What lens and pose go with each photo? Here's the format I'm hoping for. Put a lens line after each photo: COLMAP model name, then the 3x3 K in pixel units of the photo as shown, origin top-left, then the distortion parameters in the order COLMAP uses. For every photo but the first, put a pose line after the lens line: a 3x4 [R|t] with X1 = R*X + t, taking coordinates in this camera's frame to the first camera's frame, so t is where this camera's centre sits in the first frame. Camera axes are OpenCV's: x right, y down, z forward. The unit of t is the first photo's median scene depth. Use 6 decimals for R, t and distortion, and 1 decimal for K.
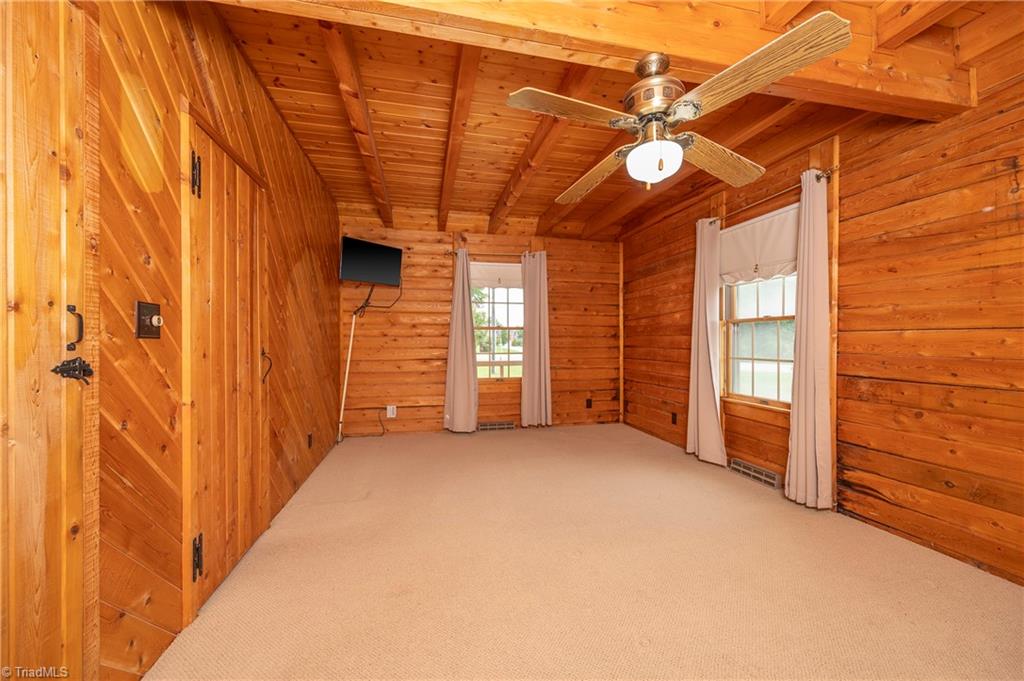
lens RADIAL K [[404.5, 0, 512.0], [0, 404.5, 340.5], [0, 0, 1]] dist [0.000019, -0.000005]
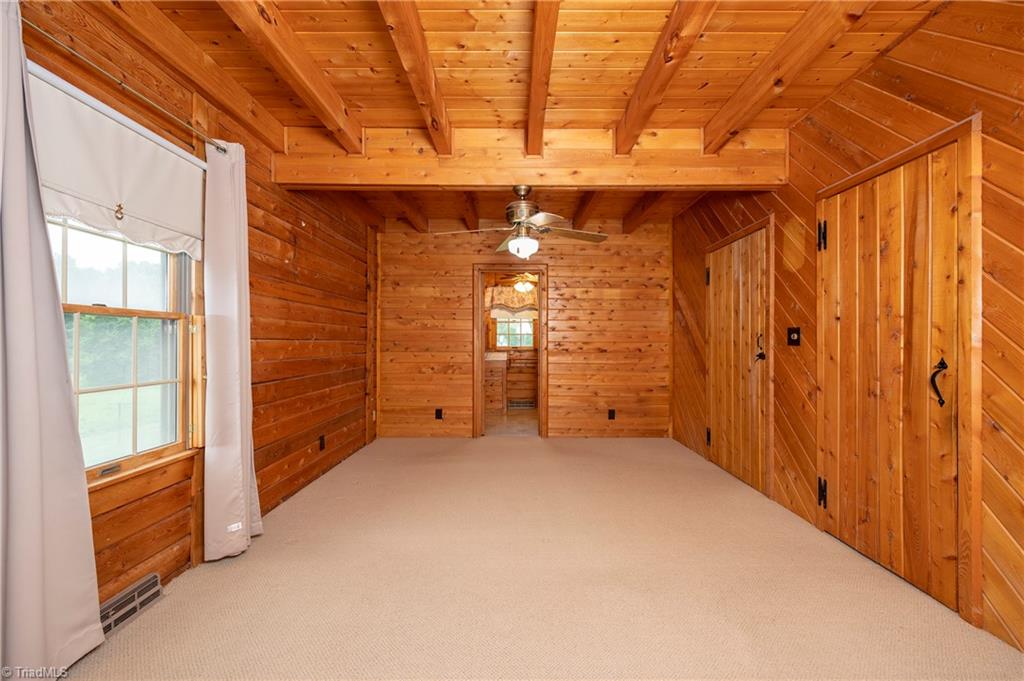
lens RADIAL K [[404.5, 0, 512.0], [0, 404.5, 340.5], [0, 0, 1]] dist [0.000019, -0.000005]
pose [[-0.976875, -0.001196, 0.213807, -0.000129], [-0.000450, 0.999994, 0.003539, -0.018137], [-0.213810, 0.003361, -0.976869, 1.503528]]
